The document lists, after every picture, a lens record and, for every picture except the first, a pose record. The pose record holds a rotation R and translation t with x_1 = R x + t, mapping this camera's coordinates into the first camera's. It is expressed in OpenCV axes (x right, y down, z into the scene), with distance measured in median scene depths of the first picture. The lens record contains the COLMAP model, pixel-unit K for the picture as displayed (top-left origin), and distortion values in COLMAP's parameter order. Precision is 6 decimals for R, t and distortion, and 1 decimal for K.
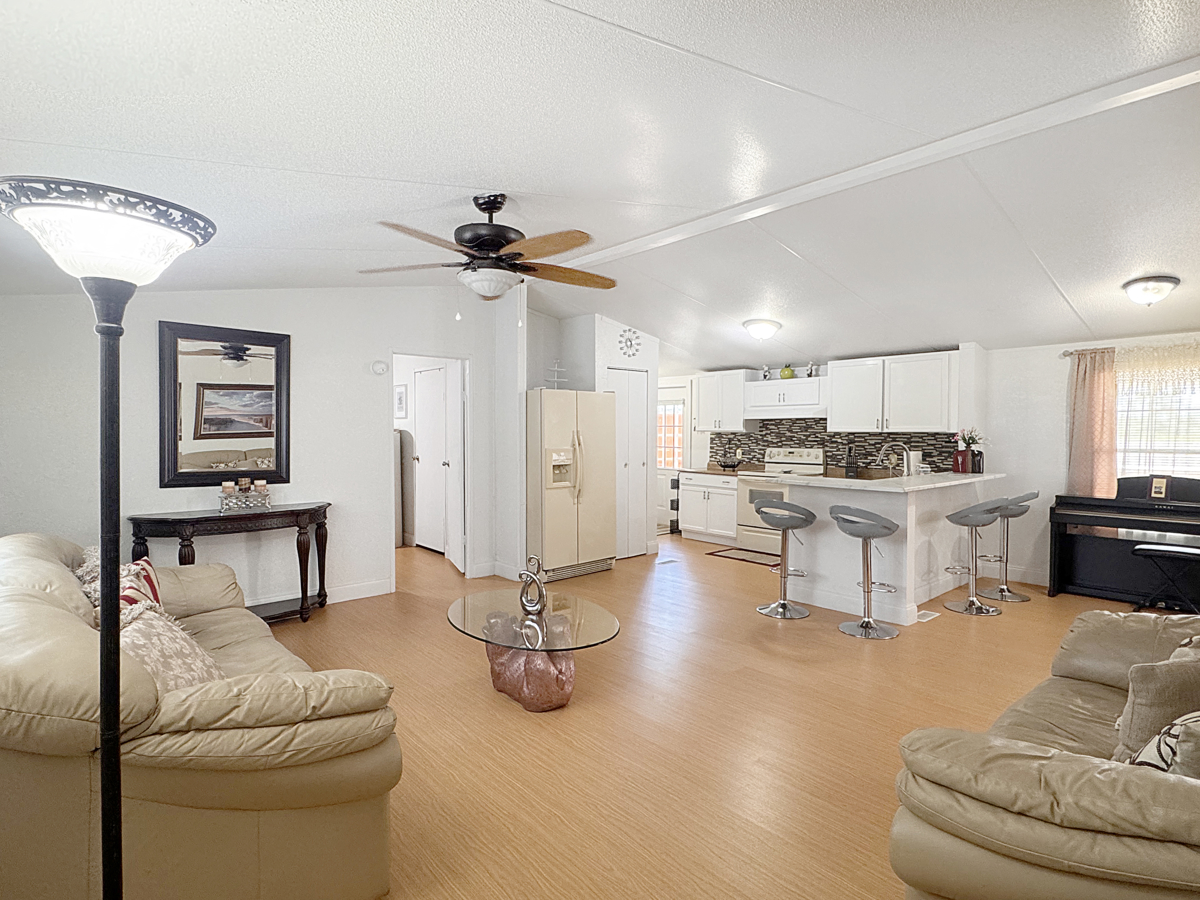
lens RADIAL K [[624.2, 0, 600.9], [0, 624.2, 451.0], [0, 0, 1]] dist [0.003012, -0.001052]
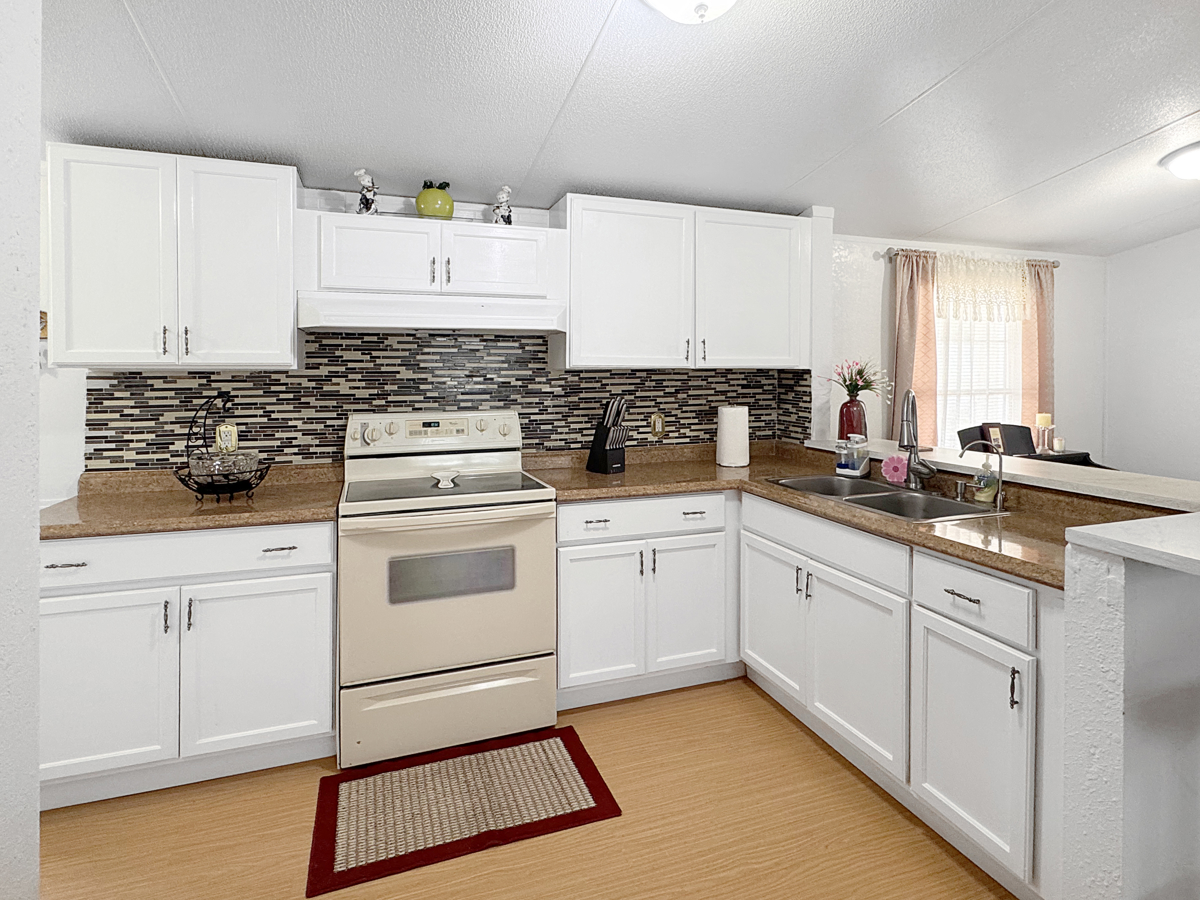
lens RADIAL K [[624.2, 0, 588.1], [0, 624.2, 381.4], [0, 0, 1]] dist [0.003012, -0.001052]
pose [[0.369759, -0.016356, 0.928984, -0.005993], [0.031630, 0.999487, 0.005008, -0.024198], [-0.928589, 0.027532, 0.370086, 0.858690]]
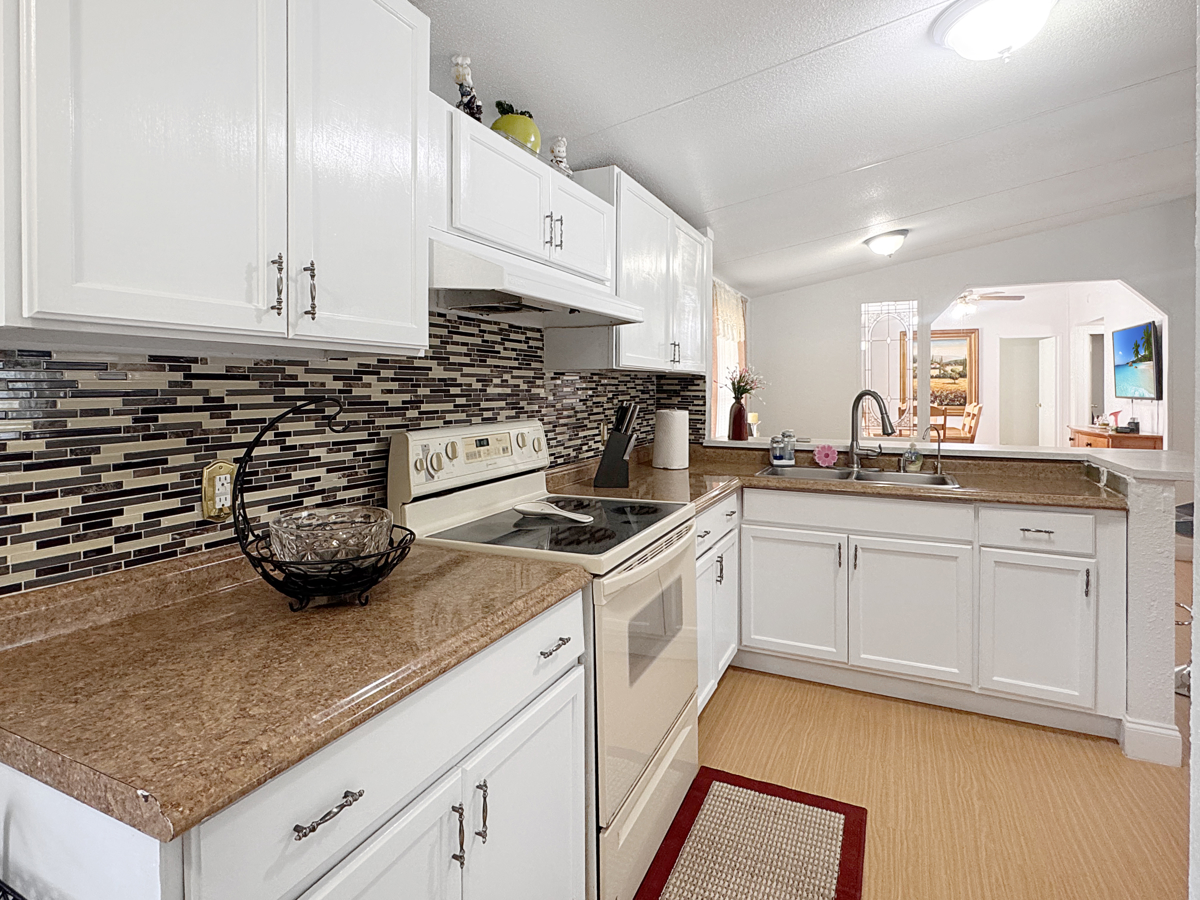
lens RADIAL K [[624.2, 0, 572.2], [0, 624.2, 396.9], [0, 0, 1]] dist [0.003012, -0.001052]
pose [[-0.366830, -0.014230, 0.930179, 0.047106], [0.029469, 0.999203, 0.026907, -0.025225], [-0.929821, 0.037281, -0.366119, 1.175555]]
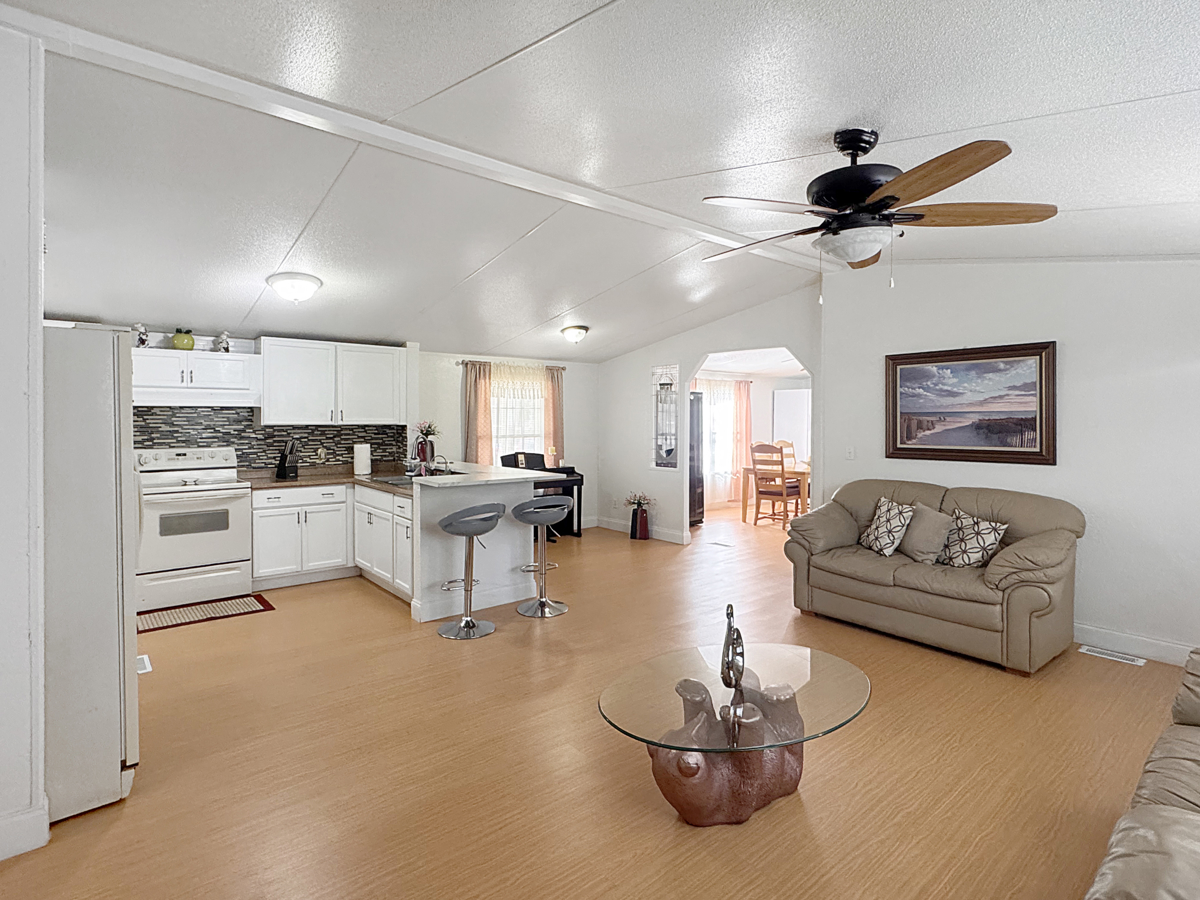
lens RADIAL K [[624.2, 0, 592.3], [0, 624.2, 432.7], [0, 0, 1]] dist [0.003012, -0.001052]
pose [[0.029328, -0.023022, 0.999305, -0.426074], [0.030206, 0.999299, 0.022136, -0.026238], [-0.999113, 0.029535, 0.030002, 0.571206]]
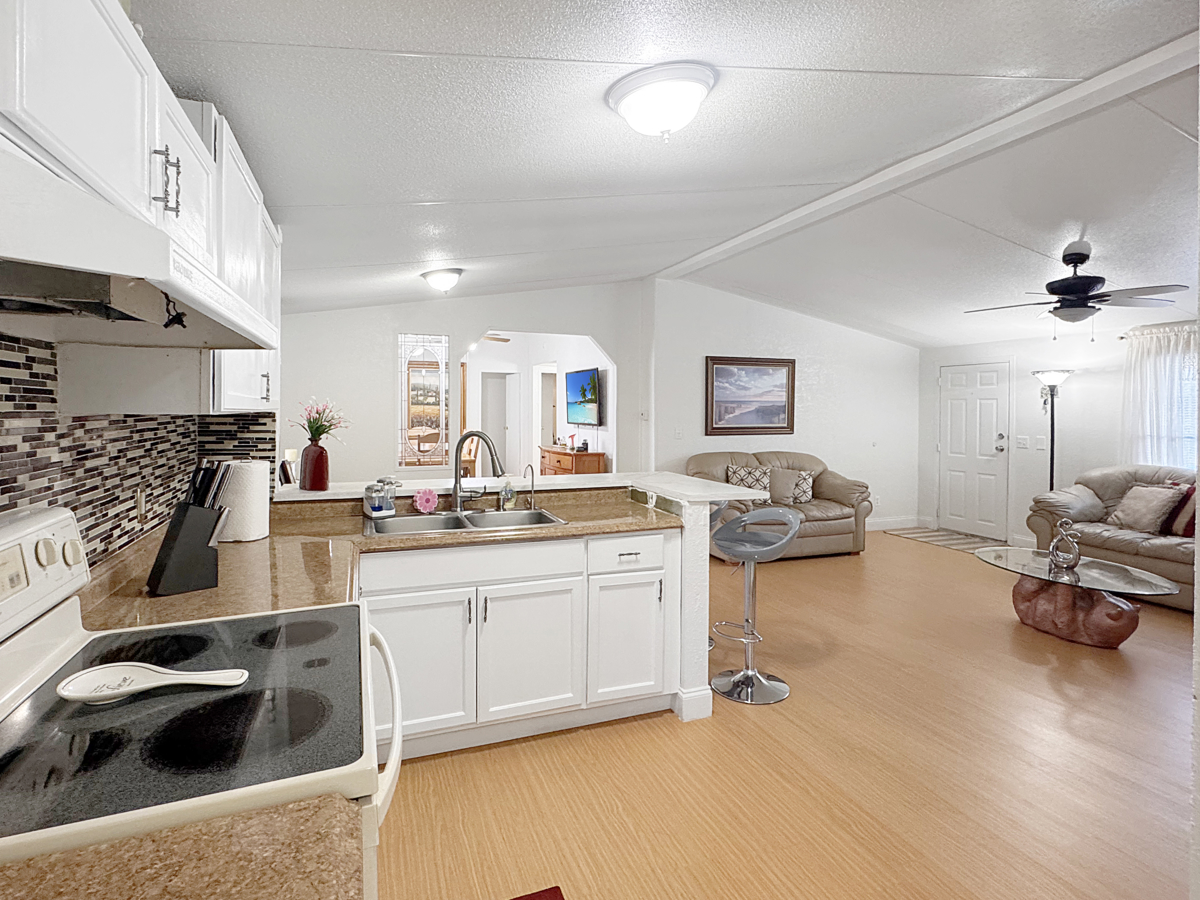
lens RADIAL K [[624.2, 0, 599.0], [0, 624.2, 422.0], [0, 0, 1]] dist [0.003012, -0.001052]
pose [[-0.938704, -0.013372, 0.344465, 0.153282], [0.004387, 0.998703, 0.050726, -0.039334], [-0.344696, 0.049128, -0.937428, 1.191260]]
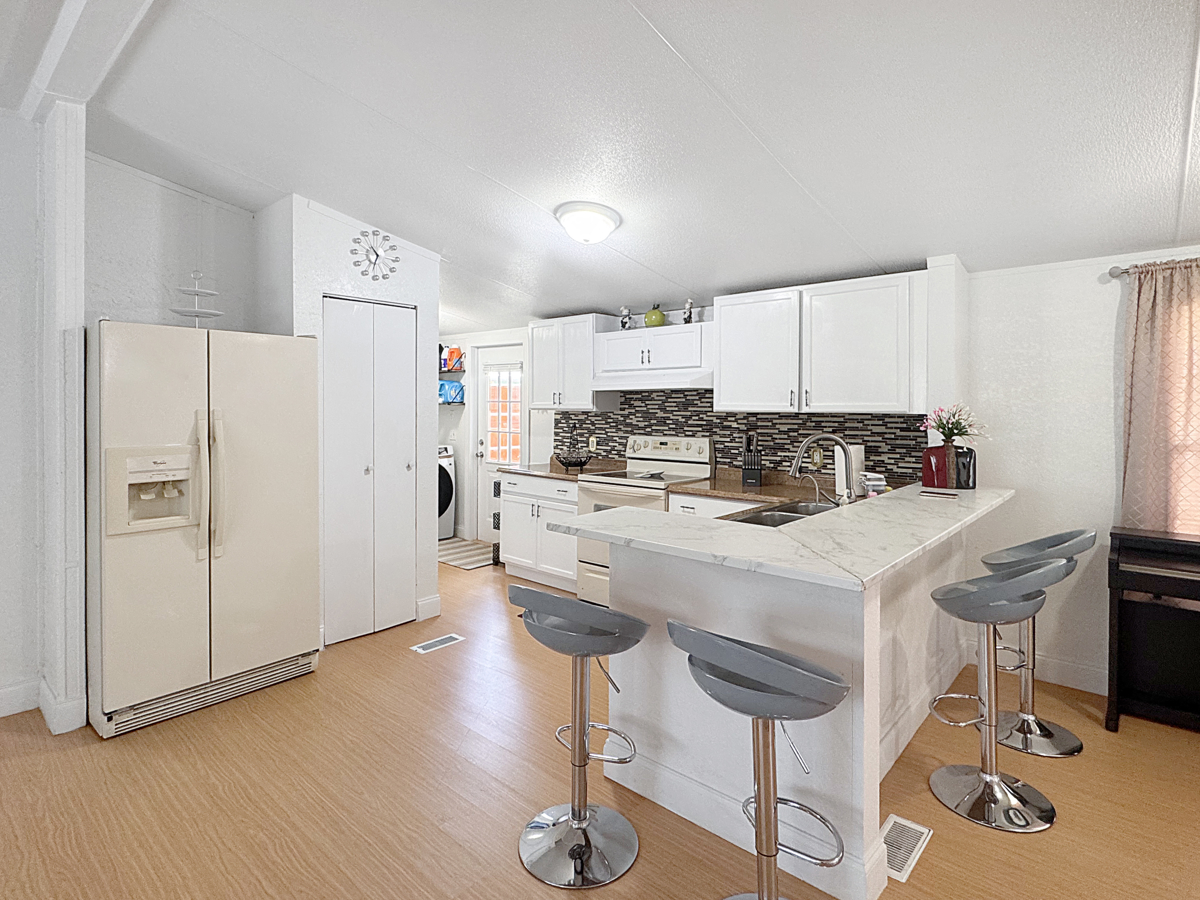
lens RADIAL K [[624.2, 0, 607.0], [0, 624.2, 409.1], [0, 0, 1]] dist [0.003012, -0.001052]
pose [[0.992211, 0.001043, 0.124562, 0.186420], [0.002351, 0.999630, -0.027098, -0.017100], [-0.124544, 0.027180, 0.991842, 0.414602]]
